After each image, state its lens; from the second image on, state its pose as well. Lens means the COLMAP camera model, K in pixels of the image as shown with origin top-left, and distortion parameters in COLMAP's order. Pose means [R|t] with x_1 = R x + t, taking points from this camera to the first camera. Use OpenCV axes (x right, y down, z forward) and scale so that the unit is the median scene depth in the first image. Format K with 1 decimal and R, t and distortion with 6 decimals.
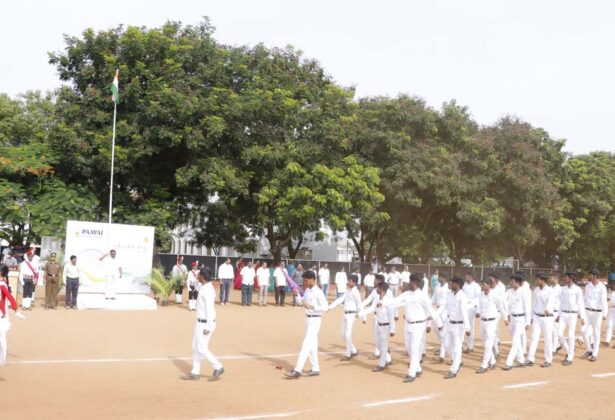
lens RADIAL K [[528.3, 0, 300.1], [0, 528.3, 219.3], [0, 0, 1]] dist [-0.176034, 0.154342]
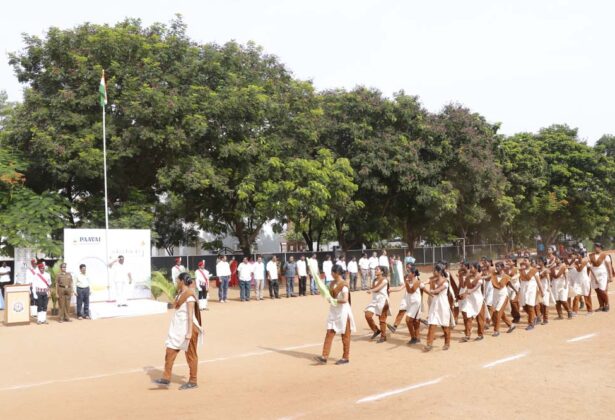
lens RADIAL K [[528.3, 0, 302.7], [0, 528.3, 215.7], [0, 0, 1]] dist [-0.176034, 0.154342]
pose [[0.984282, -0.066637, 0.163553, -0.126753], [0.065472, 0.997776, 0.012509, -0.003924], [-0.164022, -0.001604, 0.986455, -0.012303]]
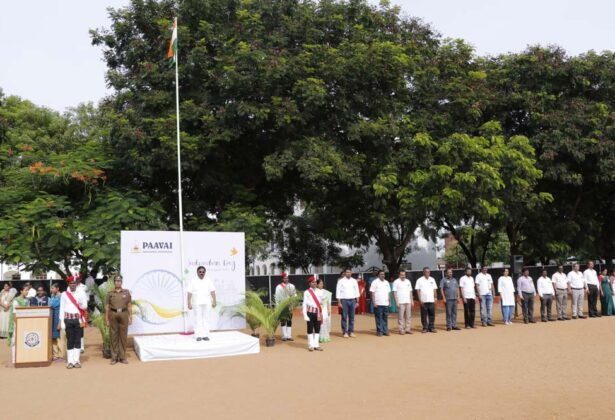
lens RADIAL K [[528.3, 0, 296.5], [0, 528.3, 214.8], [0, 0, 1]] dist [-0.176034, 0.154342]
pose [[0.986607, -0.093306, -0.133796, -0.093672], [0.086149, 0.994573, -0.058332, 0.031513], [0.138512, 0.046025, 0.989291, 0.255458]]
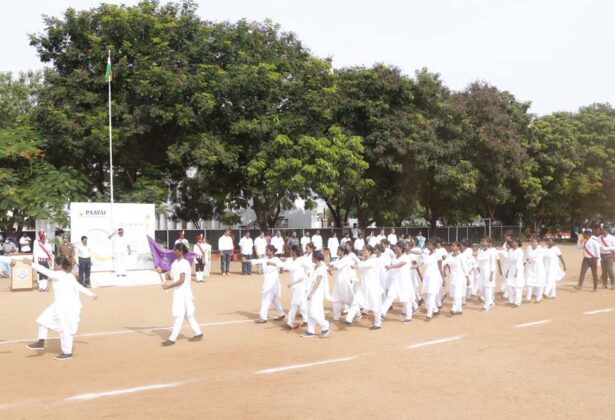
lens RADIAL K [[528.3, 0, 302.4], [0, 528.3, 218.9], [0, 0, 1]] dist [-0.176034, 0.154342]
pose [[0.995969, -0.053089, 0.072302, -0.053785], [0.048913, 0.997096, 0.058366, -0.001500], [-0.075190, -0.054594, 0.995674, -0.036705]]
